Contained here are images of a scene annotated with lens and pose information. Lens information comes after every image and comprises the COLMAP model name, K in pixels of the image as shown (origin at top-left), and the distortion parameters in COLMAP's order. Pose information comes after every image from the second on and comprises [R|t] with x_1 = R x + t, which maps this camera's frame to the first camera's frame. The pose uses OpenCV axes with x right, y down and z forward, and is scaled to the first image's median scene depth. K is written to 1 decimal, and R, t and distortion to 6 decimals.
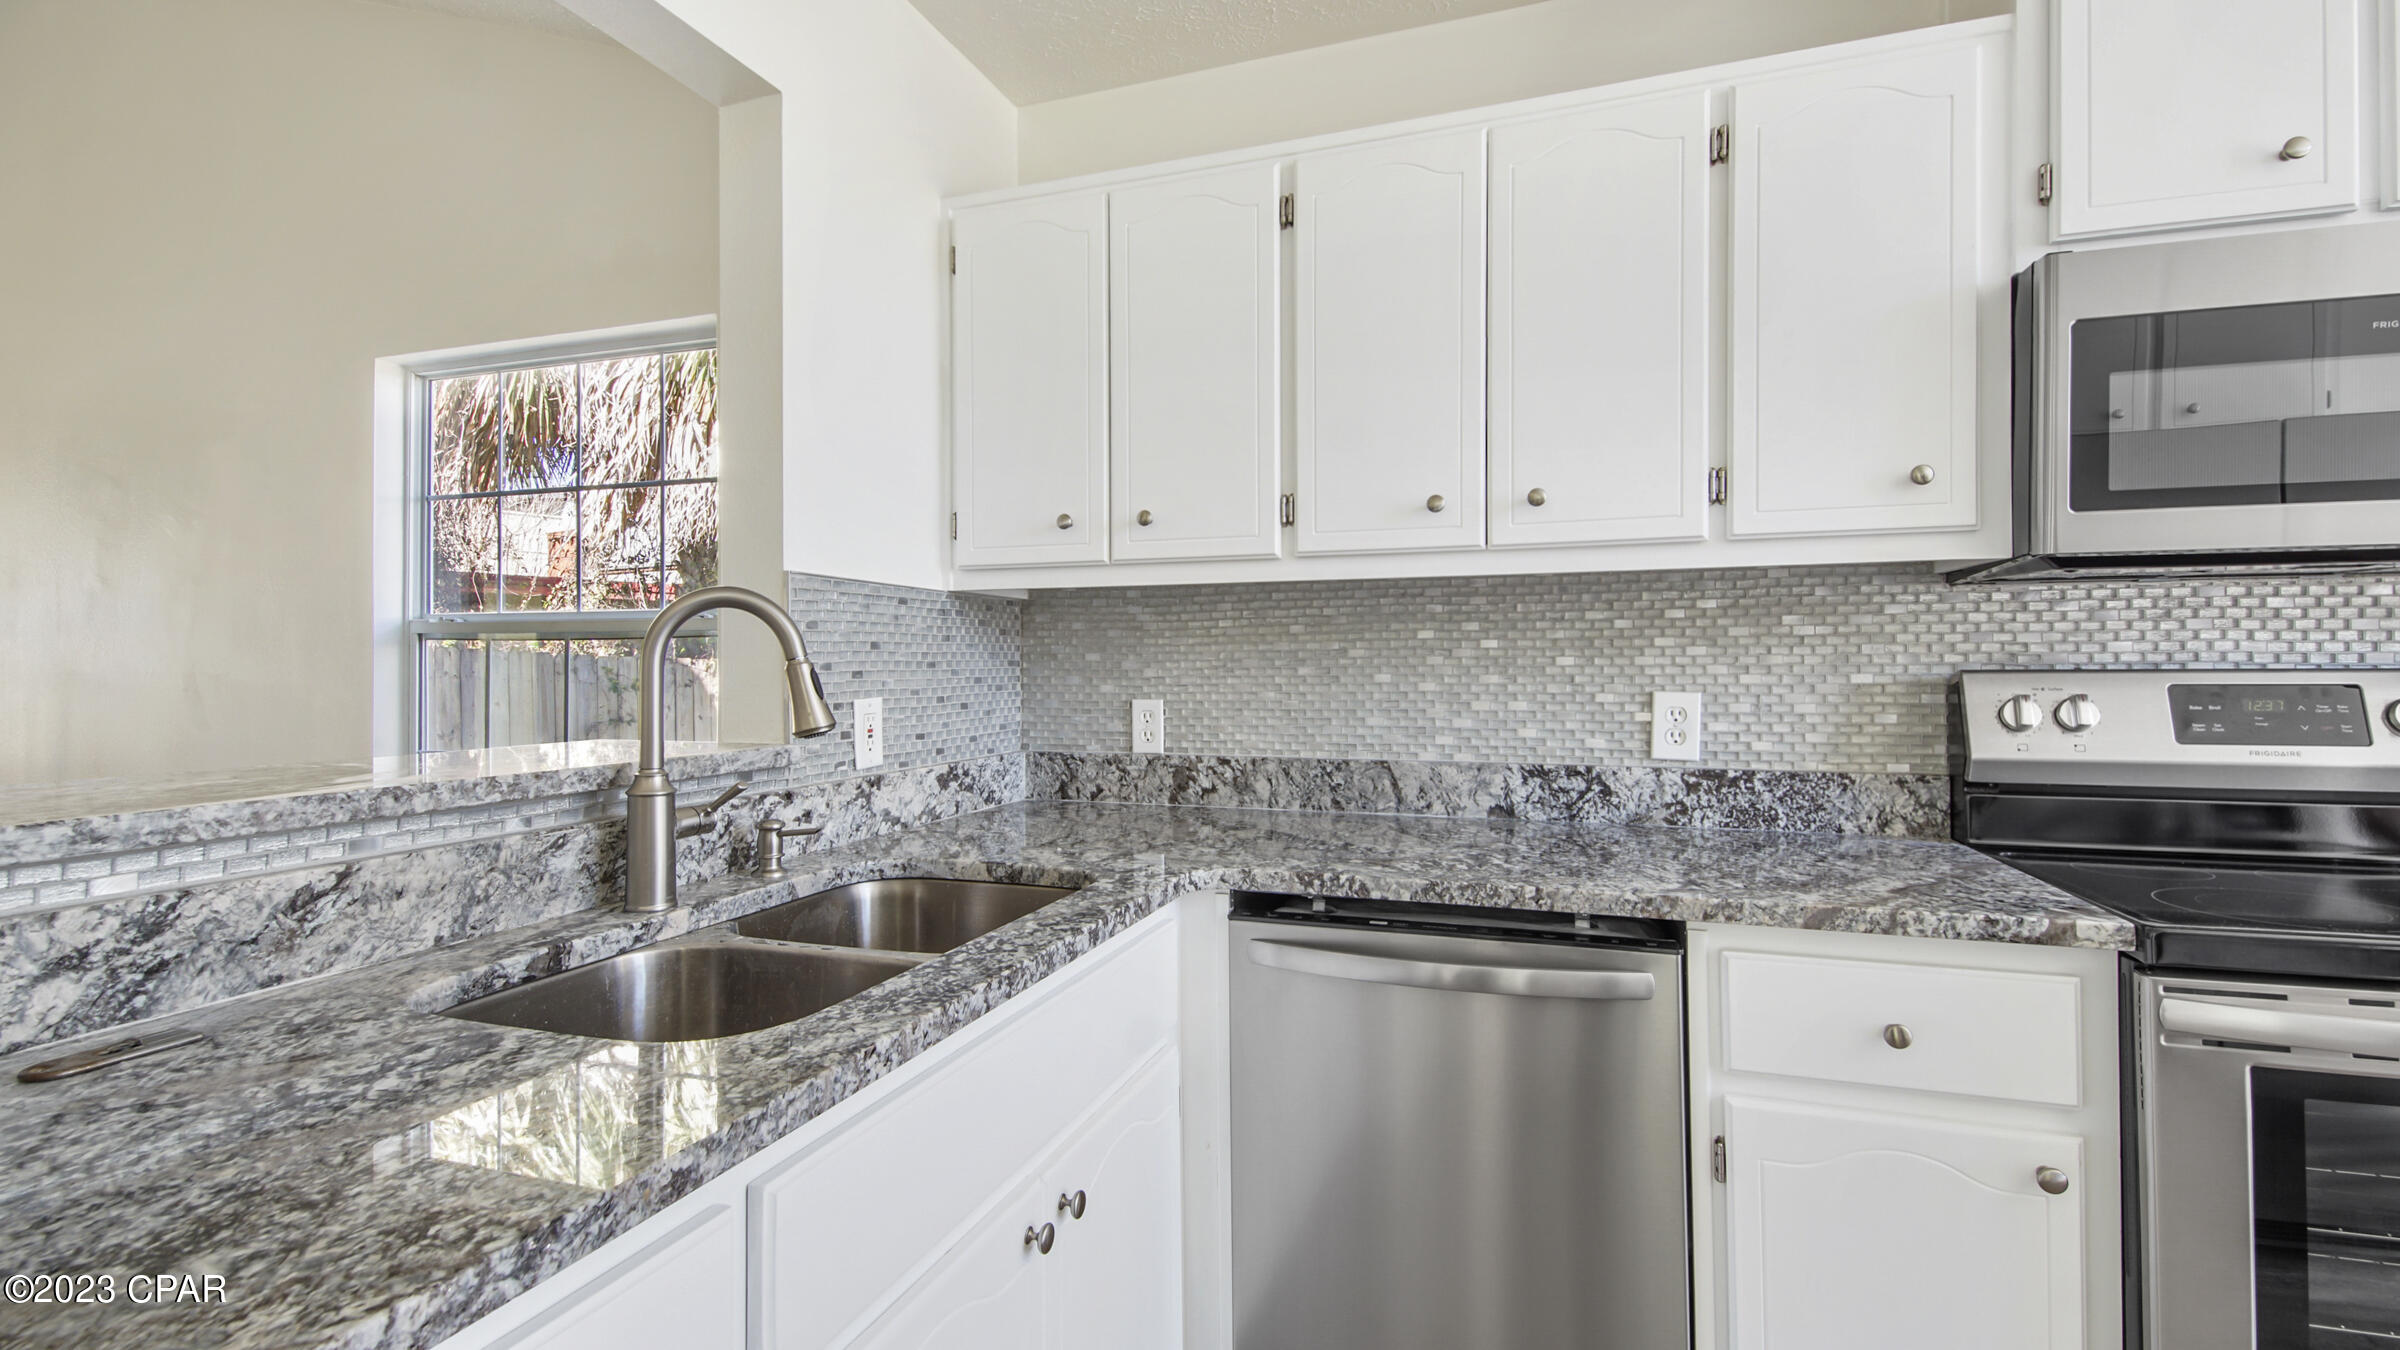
lens RADIAL K [[1062.9, 0, 1199.1], [0, 1062.9, 680.9], [0, 0, 1]] dist [0.040732, -0.022962]
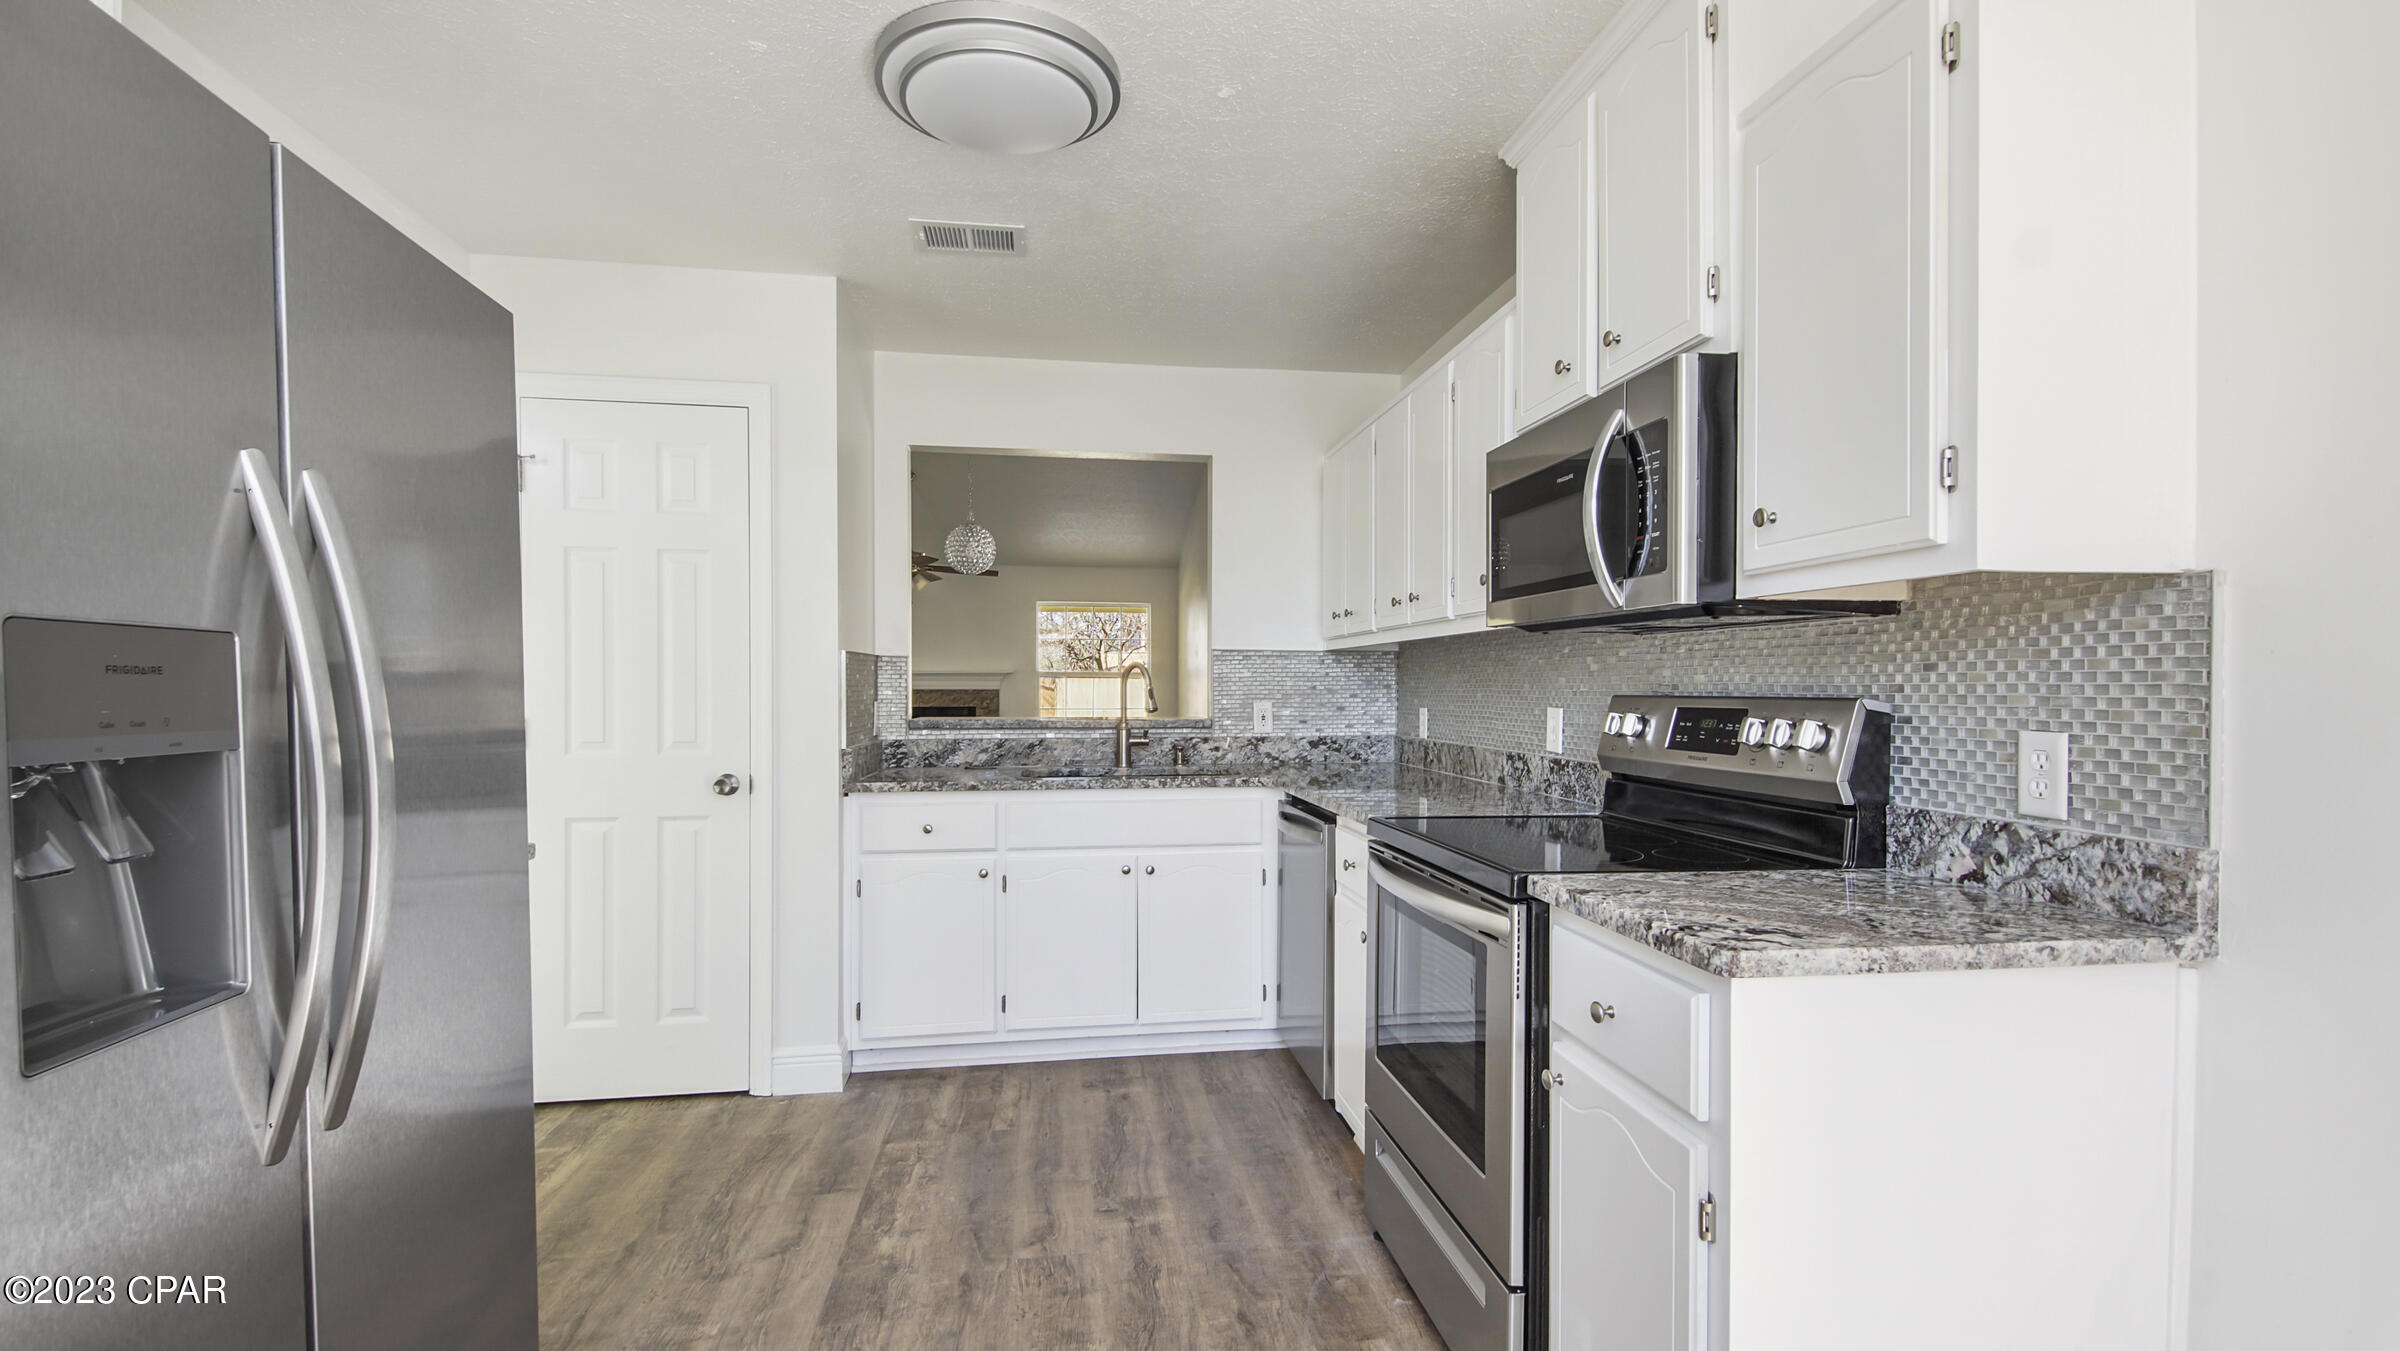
lens RADIAL K [[1051.4, 0, 1205.5], [0, 1051.4, 688.9], [0, 0, 1]] dist [0.036884, -0.021980]
pose [[0.469507, 0.004809, -0.882915, 3.123358], [-0.014648, 0.999890, -0.002343, -0.008467], [0.882807, 0.014033, 0.469526, -0.275912]]
